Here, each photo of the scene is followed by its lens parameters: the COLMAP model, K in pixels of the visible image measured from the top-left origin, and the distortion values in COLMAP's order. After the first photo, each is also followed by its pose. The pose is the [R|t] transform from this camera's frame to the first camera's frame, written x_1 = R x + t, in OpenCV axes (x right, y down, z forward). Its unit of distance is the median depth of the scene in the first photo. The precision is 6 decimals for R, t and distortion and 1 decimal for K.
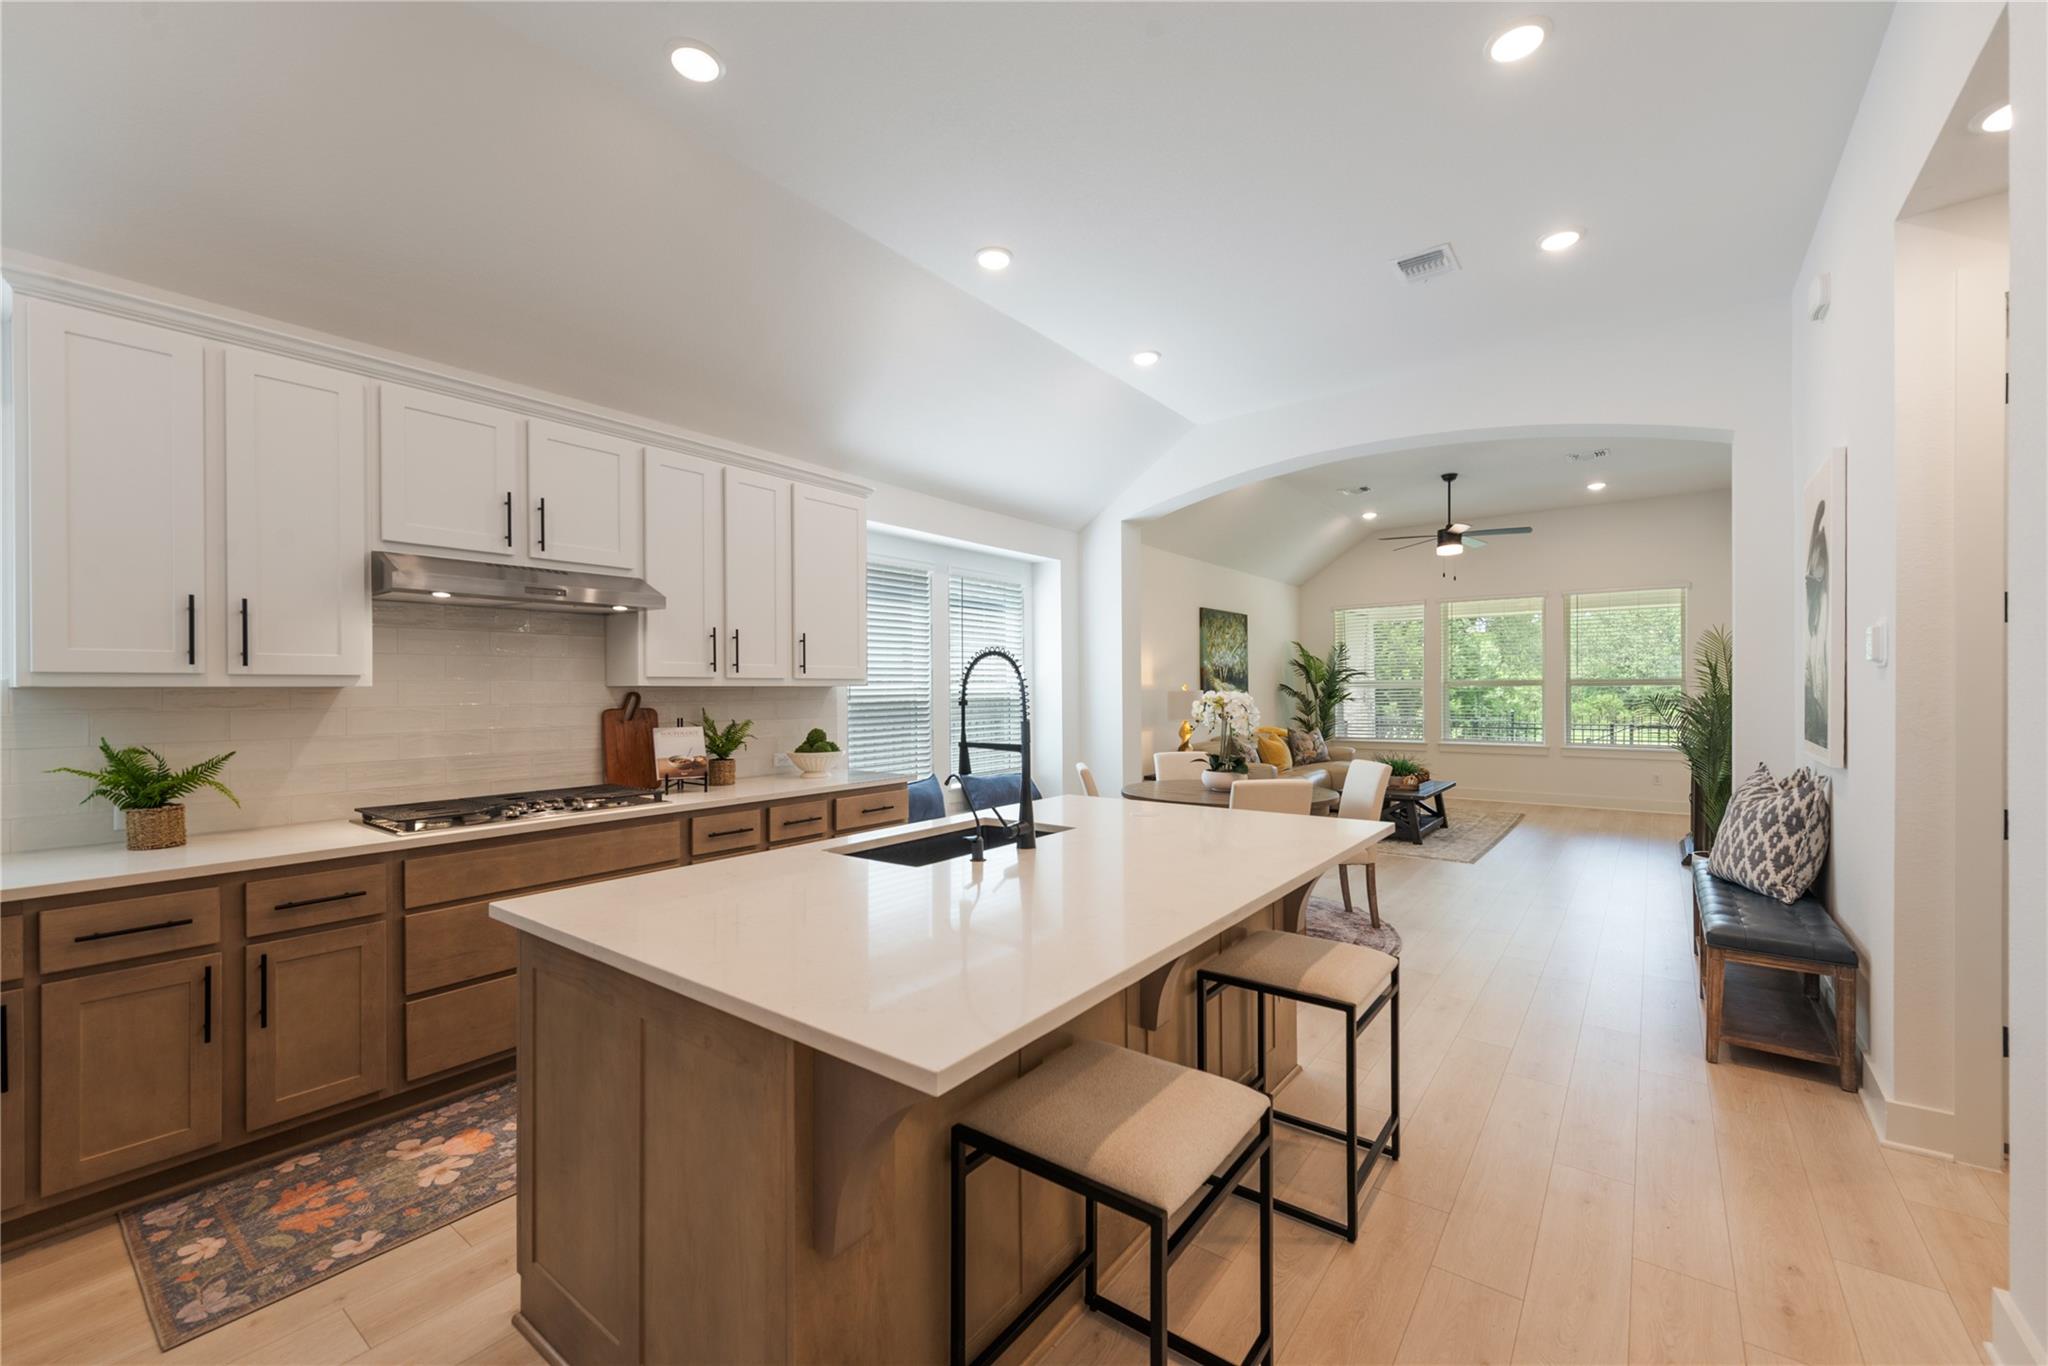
lens RADIAL K [[820.4, 0, 1039.5], [0, 820.4, 692.0], [0, 0, 1]] dist [0.008110, -0.000095]
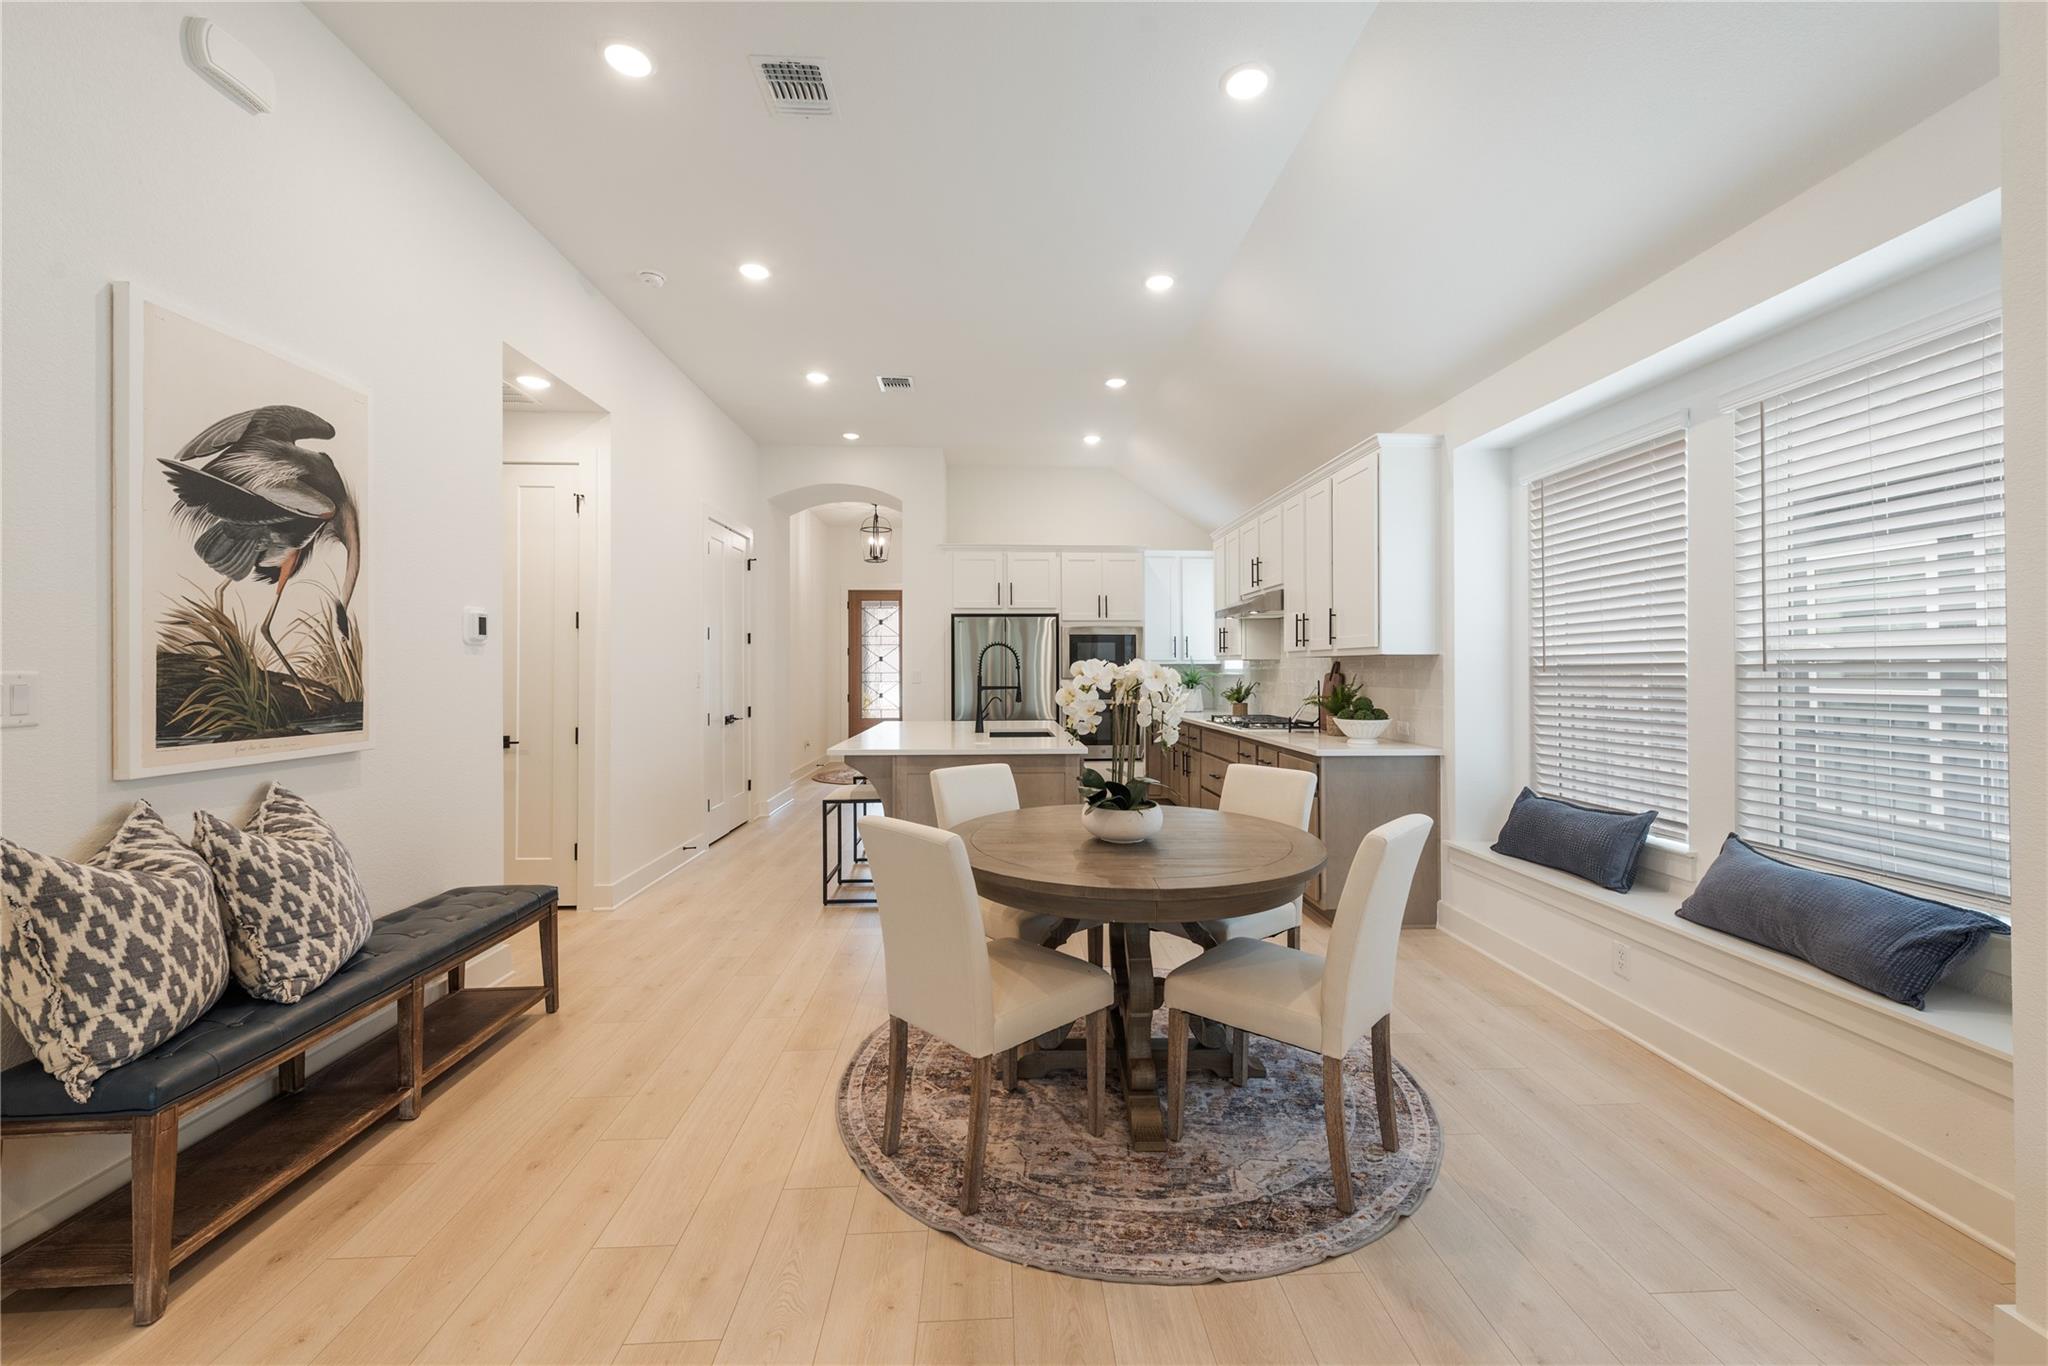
lens RADIAL K [[802.3, 0, 1036.4], [0, 802.3, 664.3], [0, 0, 1]] dist [0.000221, -0.000323]
pose [[-0.767592, 0.004091, -0.640926, 0.748379], [0.004825, 0.999988, 0.000603, 0.002487], [0.640921, -0.002630, -0.767603, 1.648857]]
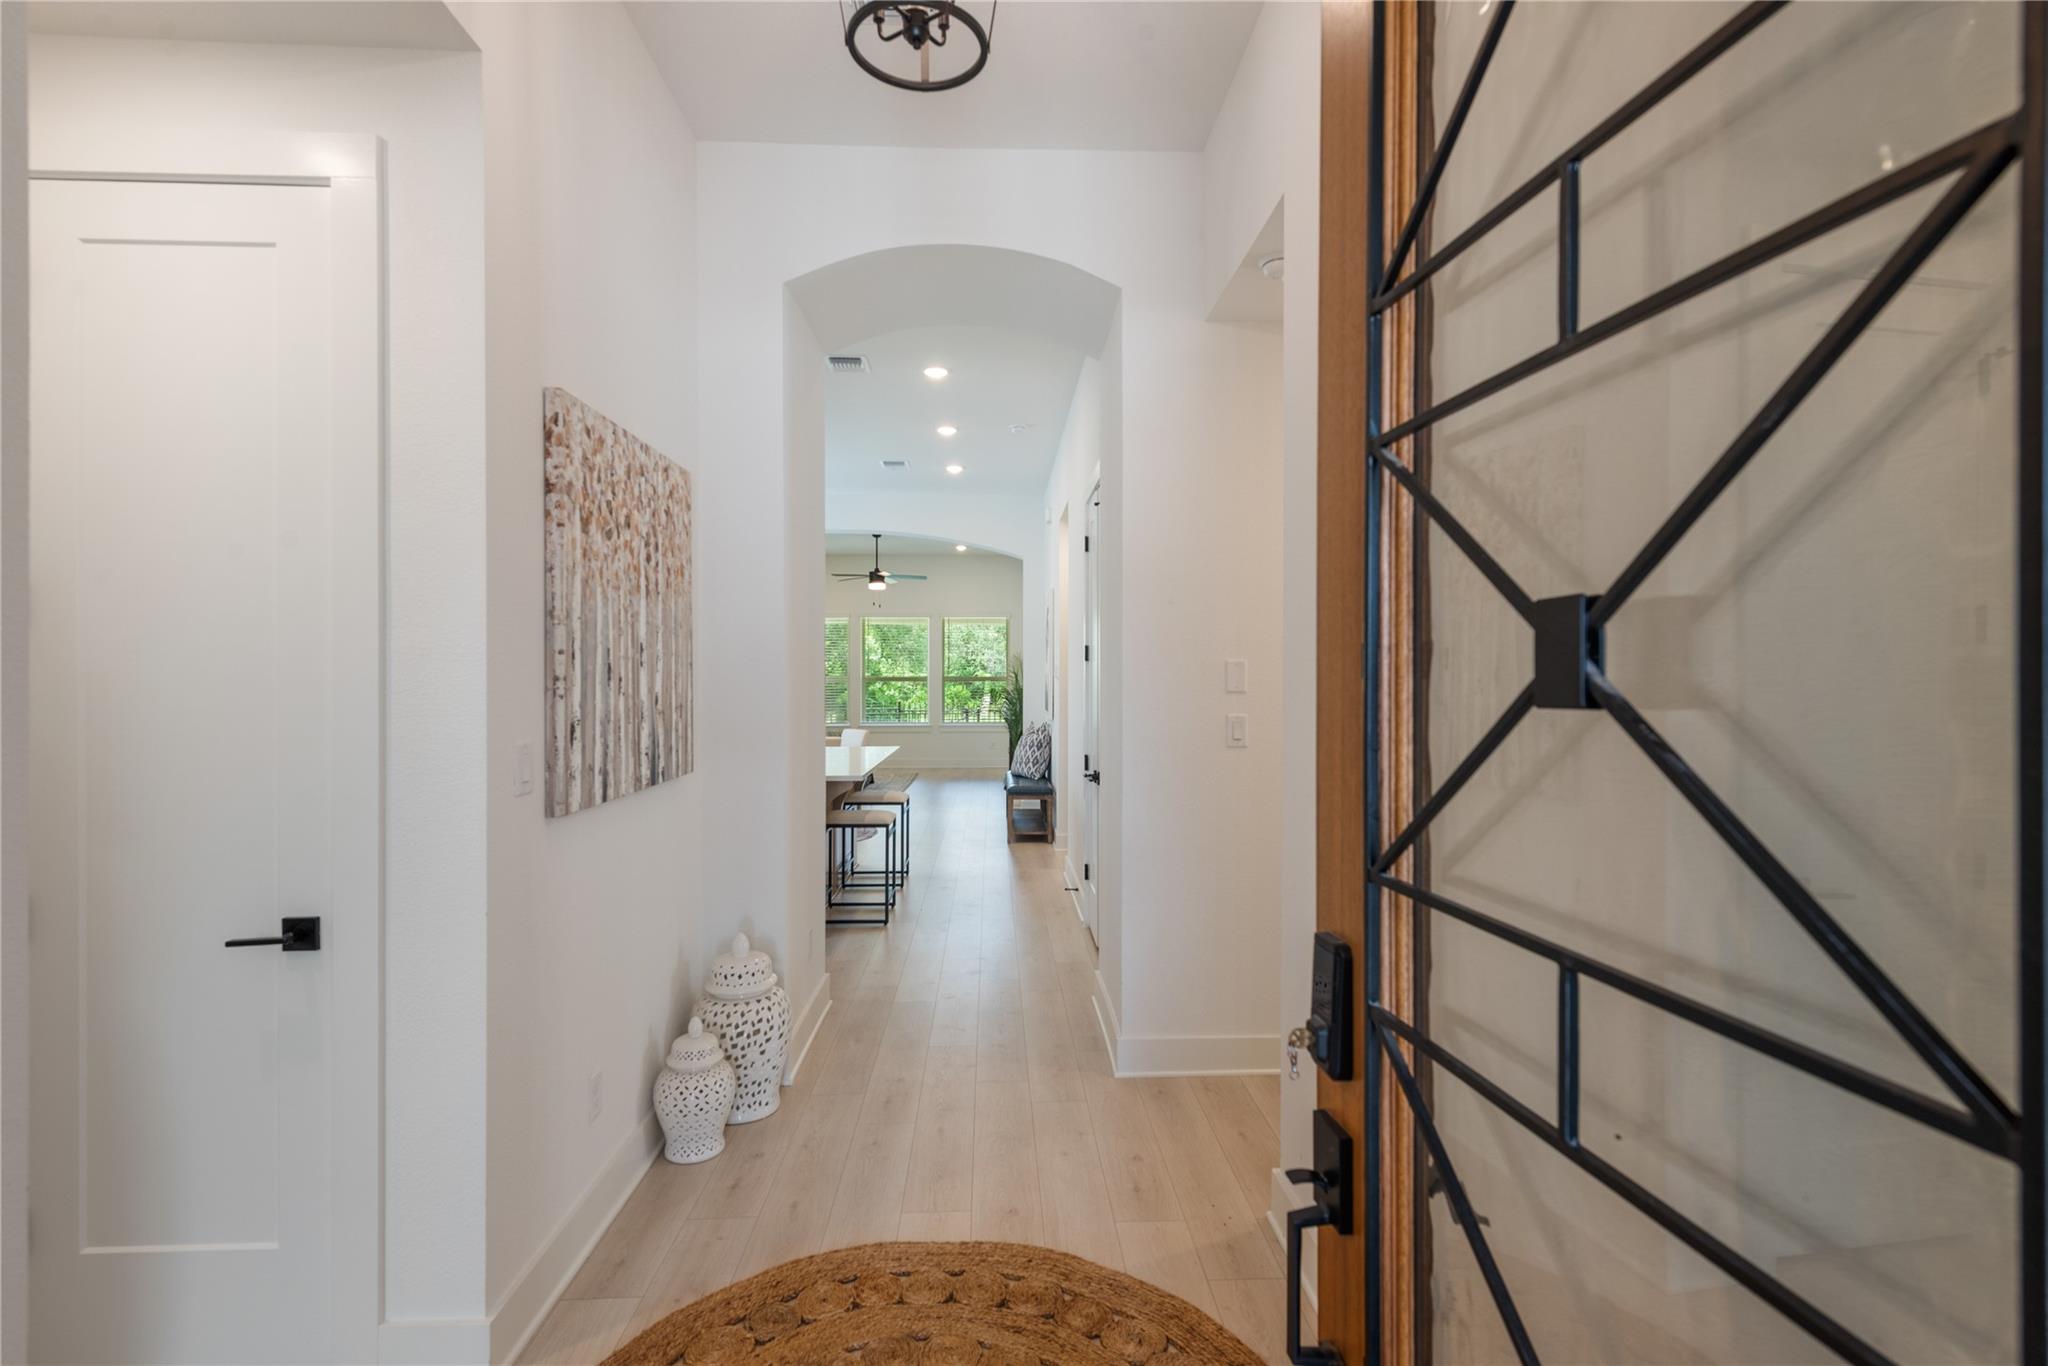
lens RADIAL K [[1009.7, 0, 1024.0], [0, 1009.7, 683.0], [0, 0, 1]] dist [-0.000454, -0.000040]
pose [[0.782949, 0.001866, 0.622083, -0.739207], [-0.002524, 0.999997, 0.000177, -0.013656], [-0.622080, -0.001709, 0.782952, -0.998592]]
